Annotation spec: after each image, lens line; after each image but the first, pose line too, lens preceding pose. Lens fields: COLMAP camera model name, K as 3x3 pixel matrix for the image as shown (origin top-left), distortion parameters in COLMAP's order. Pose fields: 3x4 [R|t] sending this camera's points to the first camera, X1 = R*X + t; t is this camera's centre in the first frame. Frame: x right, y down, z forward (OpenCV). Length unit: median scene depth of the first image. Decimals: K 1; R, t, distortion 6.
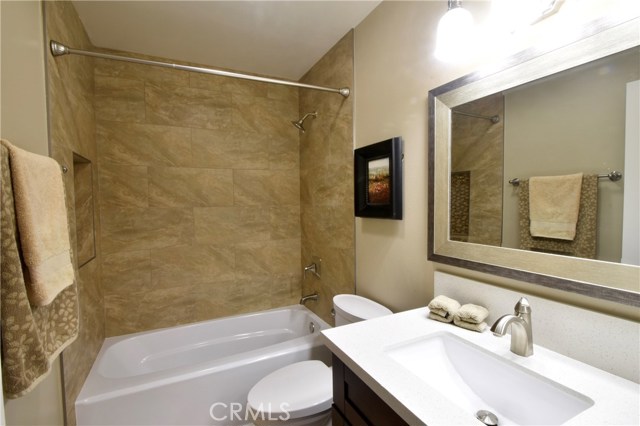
lens RADIAL K [[304.3, 0, 322.8], [0, 304.3, 214.7], [0, 0, 1]] dist [-0.004692, -0.001742]
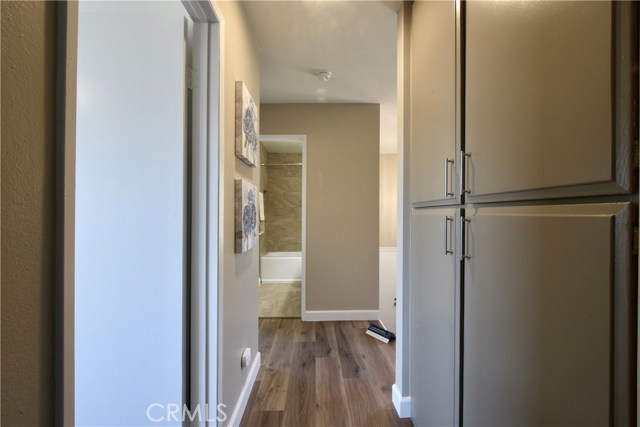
lens RADIAL K [[287.0, 0, 319.4], [0, 287.0, 214.0], [0, 0, 1]] dist [-0.000942, -0.001411]
pose [[0.905984, 0.013408, -0.423099, 0.854944], [-0.037113, 0.998165, -0.047838, 0.158468], [0.421681, 0.059043, 0.904820, -1.258566]]
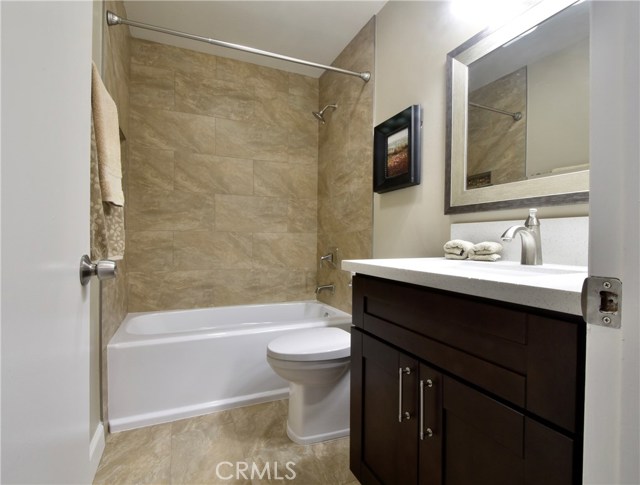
lens RADIAL K [[324.7, 0, 317.7], [0, 324.7, 245.0], [0, 0, 1]] dist [-0.005045, -0.001892]
pose [[0.998342, 0.024120, -0.052270, -0.017072], [-0.026085, 0.998966, -0.037247, 0.195606], [0.051318, 0.038549, 0.997938, -0.079972]]
